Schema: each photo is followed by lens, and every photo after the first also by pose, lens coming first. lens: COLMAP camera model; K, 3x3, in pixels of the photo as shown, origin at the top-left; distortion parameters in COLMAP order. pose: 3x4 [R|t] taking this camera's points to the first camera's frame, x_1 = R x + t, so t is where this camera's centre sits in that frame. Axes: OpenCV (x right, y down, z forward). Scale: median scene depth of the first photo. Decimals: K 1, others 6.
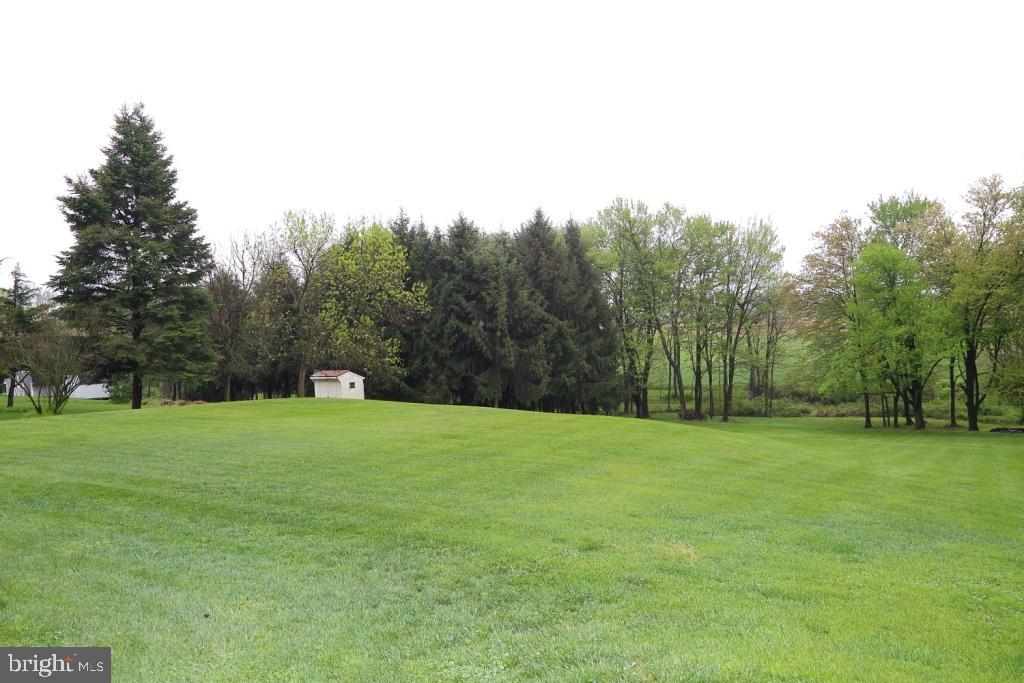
lens RADIAL K [[839.1, 0, 511.9], [0, 839.1, 343.2], [0, 0, 1]] dist [0.035640, 0.008518]
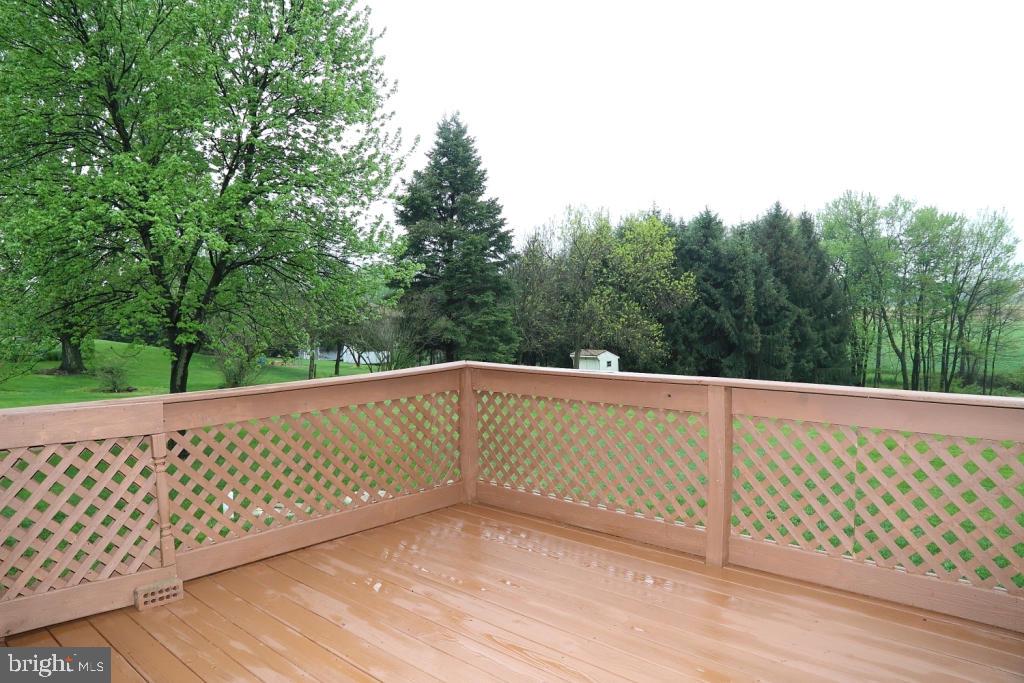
lens RADIAL K [[709.0, 0, 512.0], [0, 709.0, 341.3], [0, 0, 1]] dist [-0.012480, 0.002813]
pose [[0.975956, 0.036870, -0.214828, -0.109599], [-0.028684, 0.998743, 0.041099, -0.012796], [0.216074, -0.033948, 0.975787, 0.062666]]
